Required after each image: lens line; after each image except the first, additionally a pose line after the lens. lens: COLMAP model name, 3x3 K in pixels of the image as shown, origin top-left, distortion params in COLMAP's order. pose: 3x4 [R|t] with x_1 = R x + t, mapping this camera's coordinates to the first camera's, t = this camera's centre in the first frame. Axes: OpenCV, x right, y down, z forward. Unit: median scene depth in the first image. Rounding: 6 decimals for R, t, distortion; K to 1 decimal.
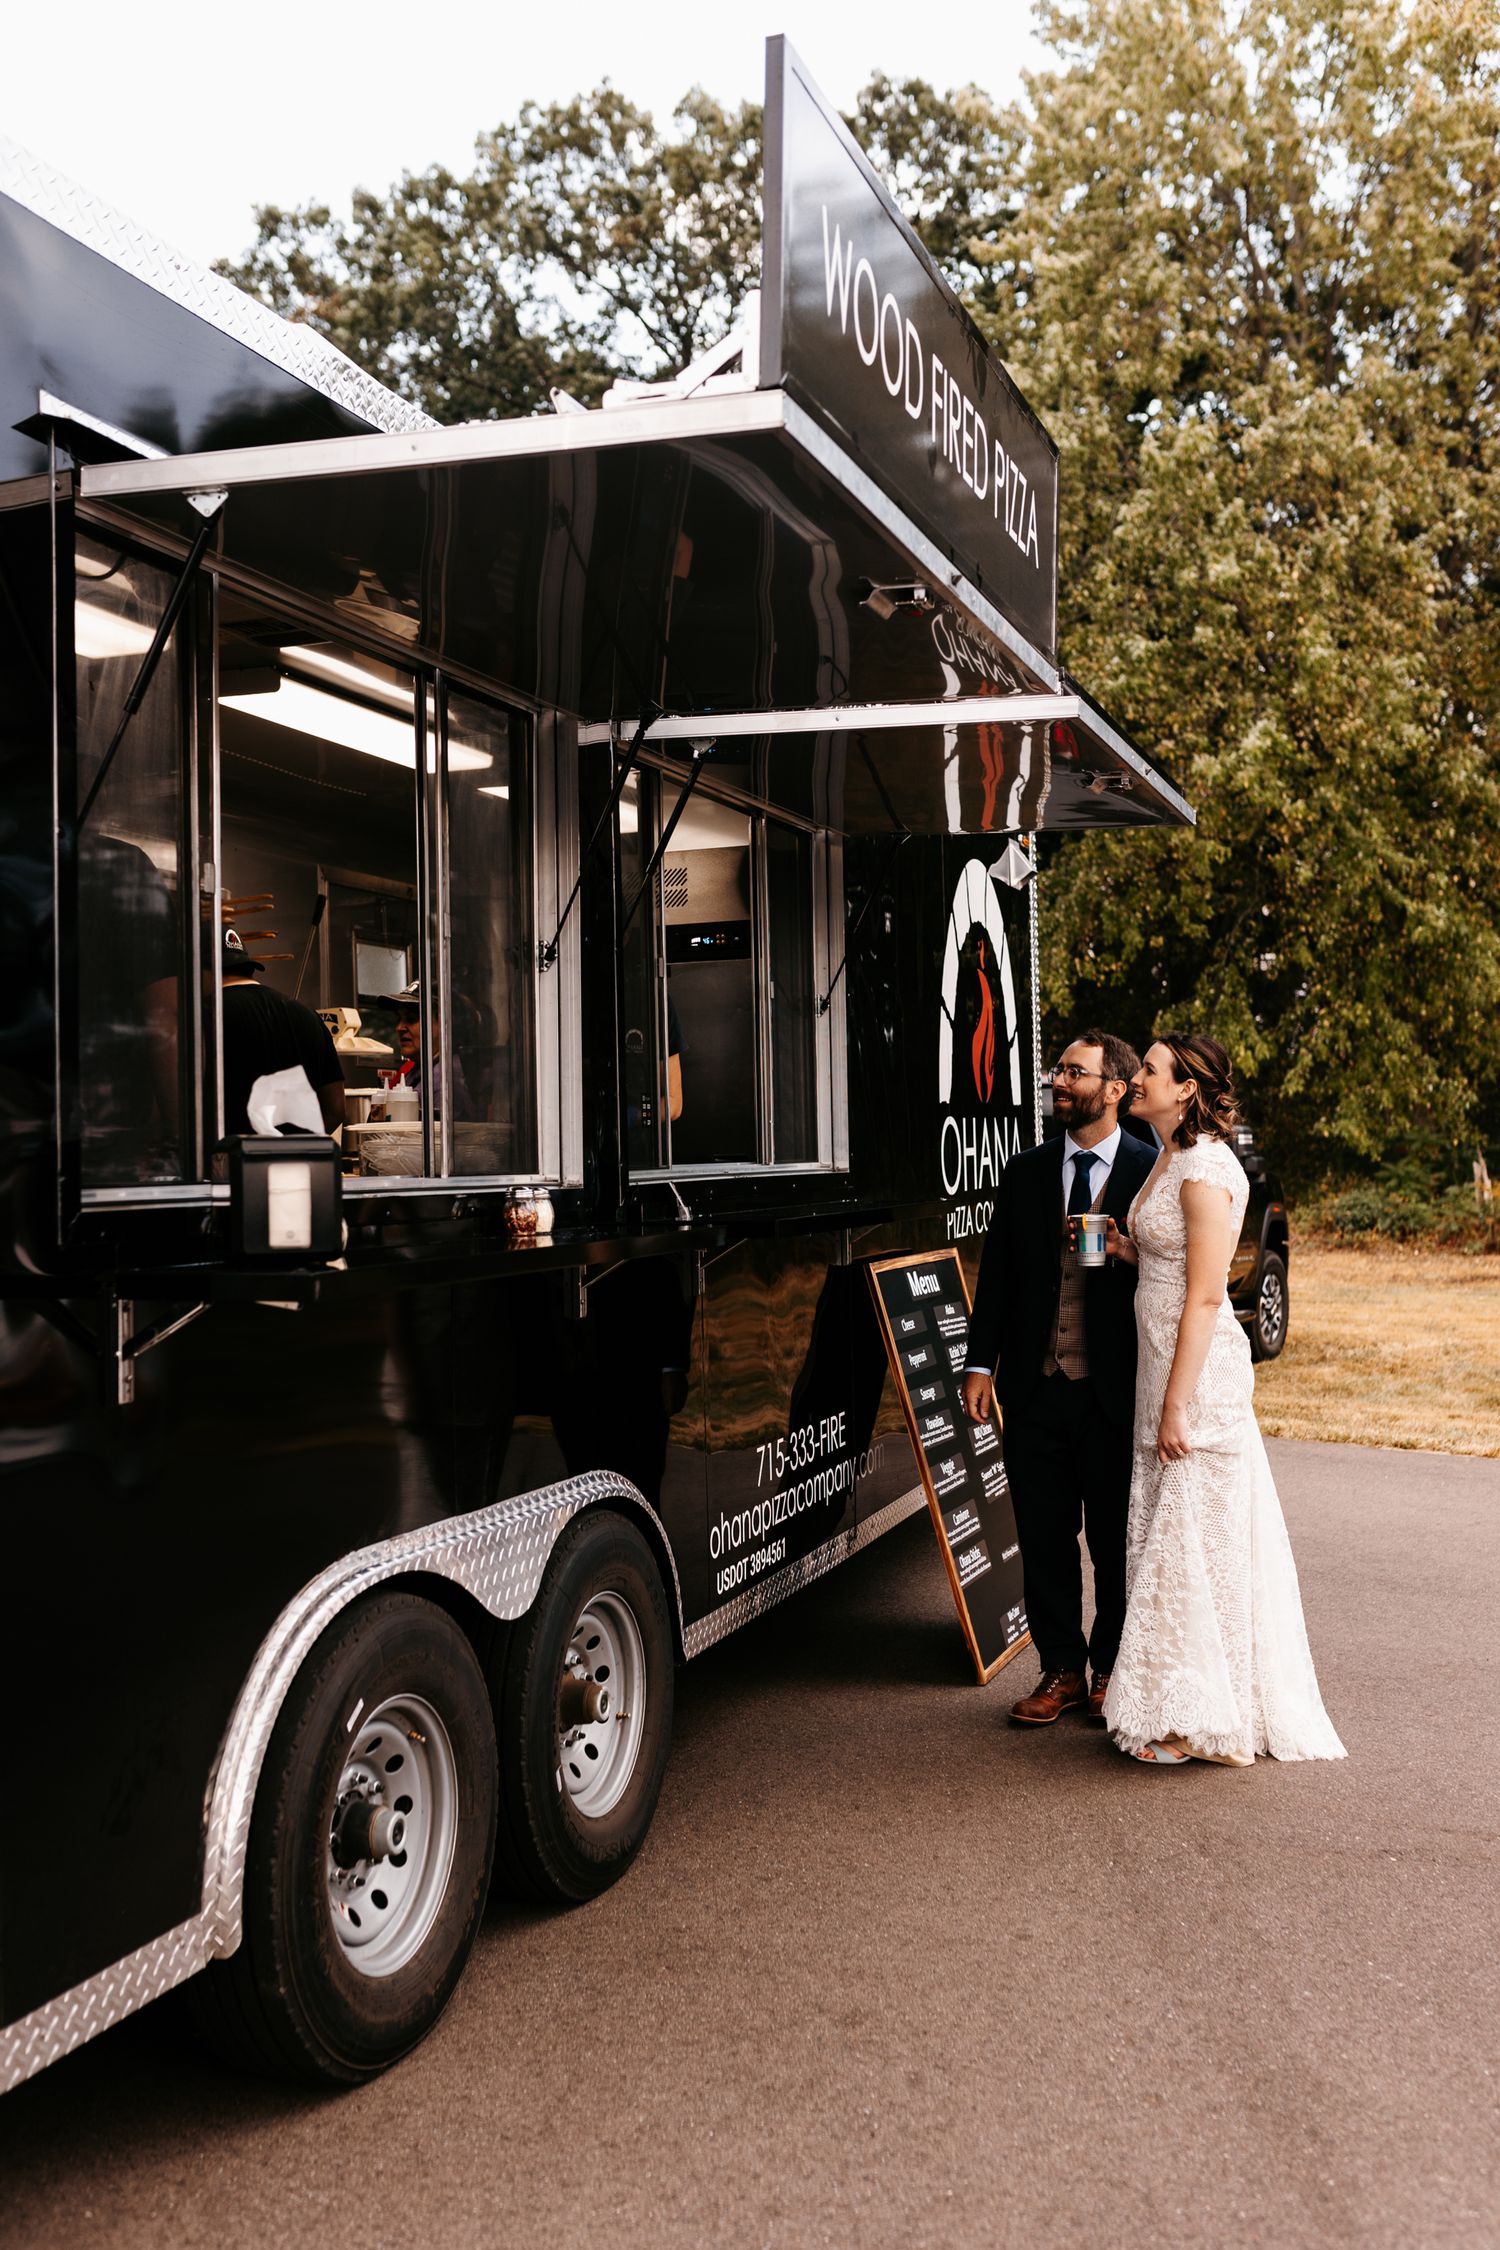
lens RADIAL K [[2184.7, 0, 750.0], [0, 2184.7, 1125.0], [0, 0, 1]] dist [0.003536, -0.011951]
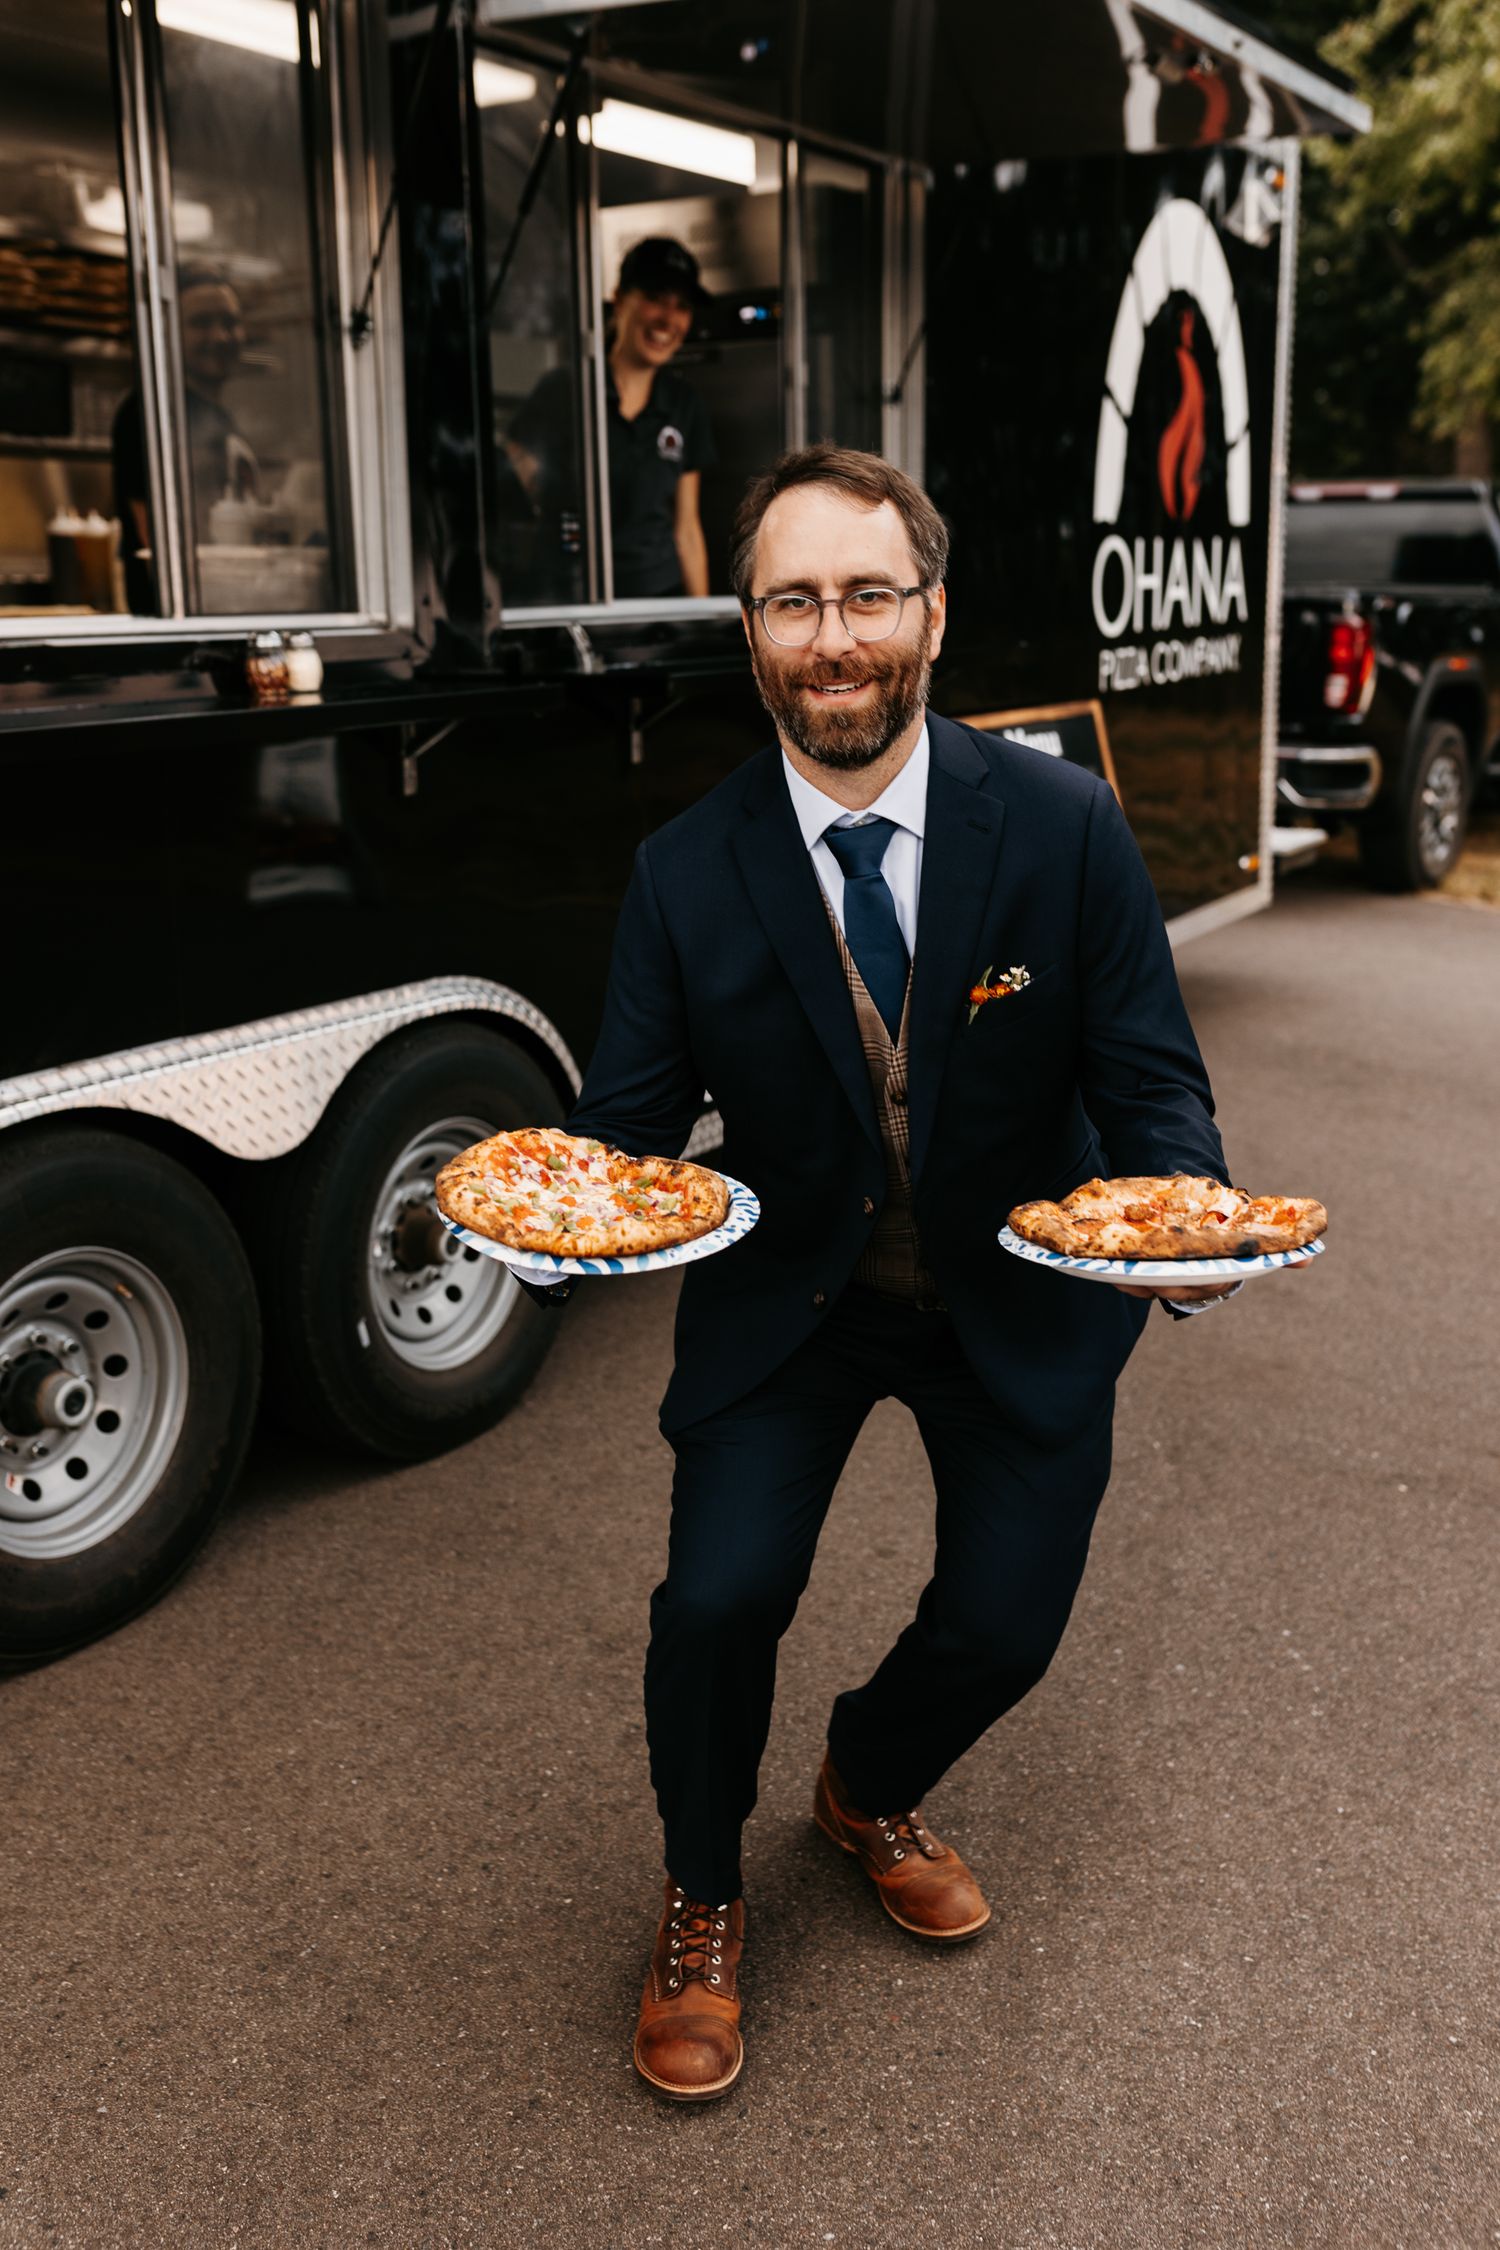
lens RADIAL K [[2184.7, 0, 750.0], [0, 2184.7, 1125.0], [0, 0, 1]] dist [0.003536, -0.011951]
pose [[0.978267, 0.057672, -0.199169, 0.236189], [-0.004161, 0.965808, 0.259224, -0.005434], [0.207309, -0.252761, 0.945058, 0.240269]]
